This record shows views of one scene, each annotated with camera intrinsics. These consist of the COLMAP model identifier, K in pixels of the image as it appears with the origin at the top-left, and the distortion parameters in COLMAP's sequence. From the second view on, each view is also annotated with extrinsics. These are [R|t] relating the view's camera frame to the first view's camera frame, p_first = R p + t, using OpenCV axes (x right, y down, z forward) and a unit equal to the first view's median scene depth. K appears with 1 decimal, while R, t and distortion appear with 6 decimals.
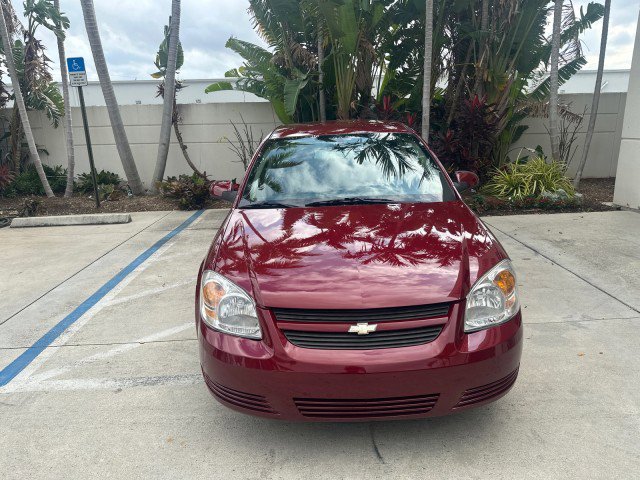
lens RADIAL K [[453.4, 0, 320.0], [0, 453.4, 240.0], [0, 0, 1]] dist [0.000923, -0.004678]
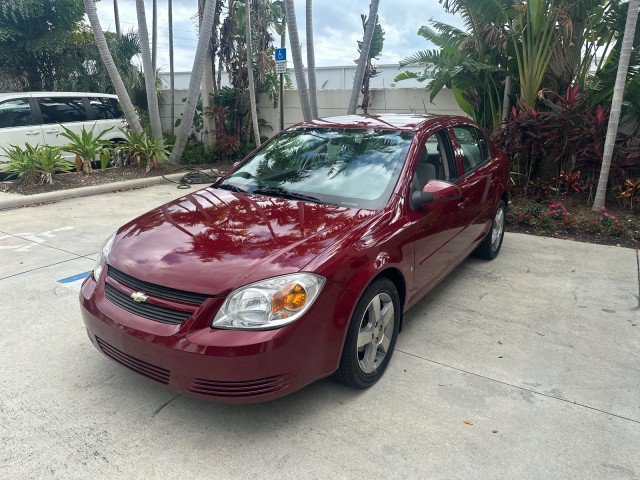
lens RADIAL K [[451.9, 0, 320.0], [0, 451.9, 240.0], [0, 0, 1]] dist [0.066480, -0.067744]
pose [[0.826535, 0.194070, -0.528372, 0.234234], [-0.175236, 0.980754, 0.086106, -0.028964], [0.534913, 0.021420, 0.844635, 0.052884]]
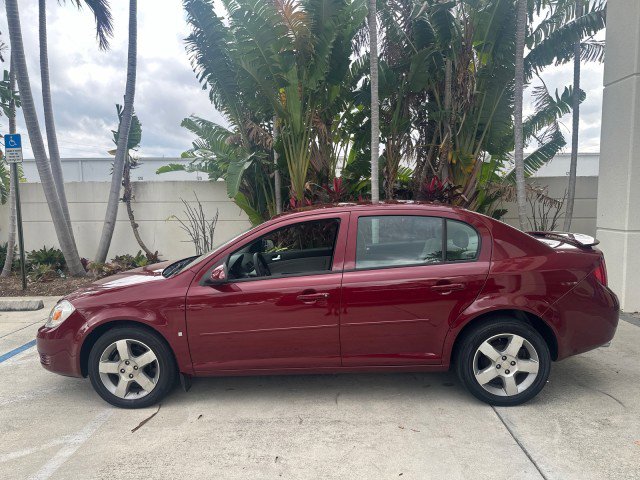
lens RADIAL K [[453.4, 0, 320.0], [0, 453.4, 240.0], [0, 0, 1]] dist [0.000923, -0.004678]
pose [[0.998578, 0.020723, -0.049127, 0.144206], [-0.028407, 0.986501, -0.161271, -0.037284], [0.045121, 0.162437, 0.985687, 0.099784]]
